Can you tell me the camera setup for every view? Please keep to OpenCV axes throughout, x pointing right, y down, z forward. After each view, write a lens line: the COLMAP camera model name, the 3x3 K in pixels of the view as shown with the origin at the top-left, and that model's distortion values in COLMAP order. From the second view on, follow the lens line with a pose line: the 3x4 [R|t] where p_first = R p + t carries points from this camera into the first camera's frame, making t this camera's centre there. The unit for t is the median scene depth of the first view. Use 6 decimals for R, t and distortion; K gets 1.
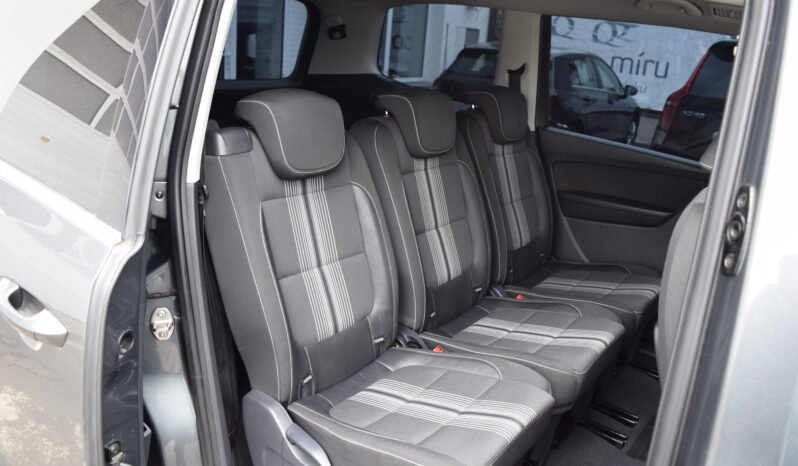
lens RADIAL K [[628.9, 0, 399.0], [0, 628.9, 233.0], [0, 0, 1]] dist [-0.097508, 0.018629]
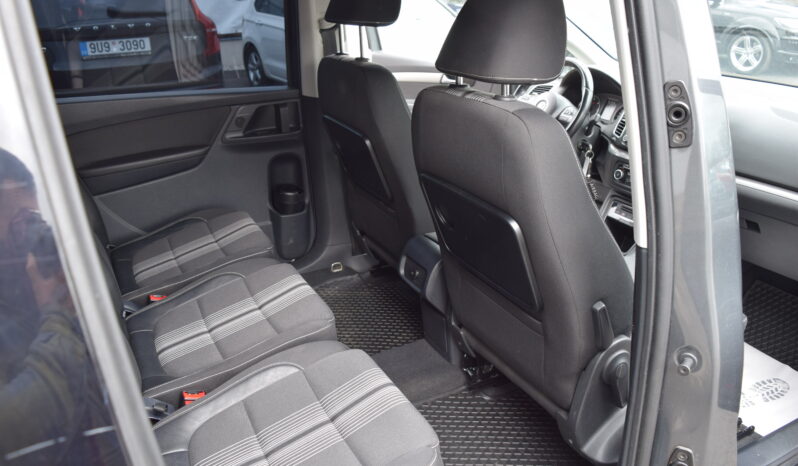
lens RADIAL K [[628.9, 0, 399.0], [0, 628.9, 233.0], [0, 0, 1]] dist [-0.097508, 0.018629]
pose [[0.432534, -0.430720, 0.792082, -0.332008], [0.327464, 0.893569, 0.307087, -0.143046], [-0.840048, 0.126553, 0.527544, 0.305055]]
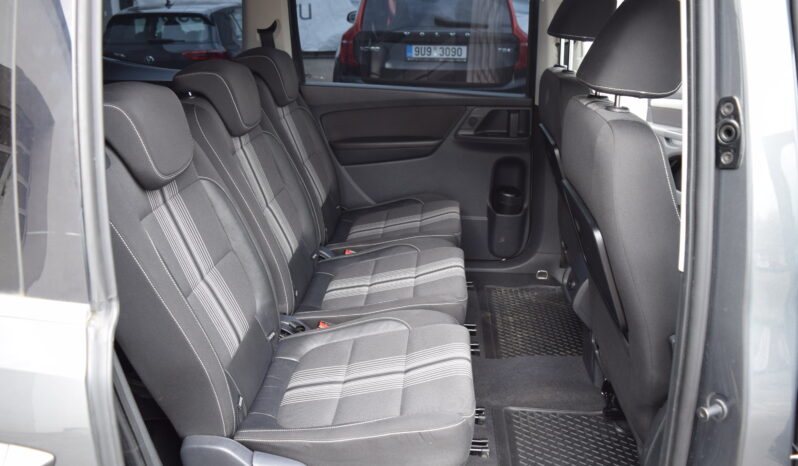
lens RADIAL K [[628.9, 0, 399.0], [0, 628.9, 233.0], [0, 0, 1]] dist [-0.097508, 0.018629]
pose [[0.835987, -0.270392, 0.477507, -0.245106], [0.235541, 0.962749, 0.132795, -0.048599], [-0.495627, 0.001457, 0.868534, 0.089666]]
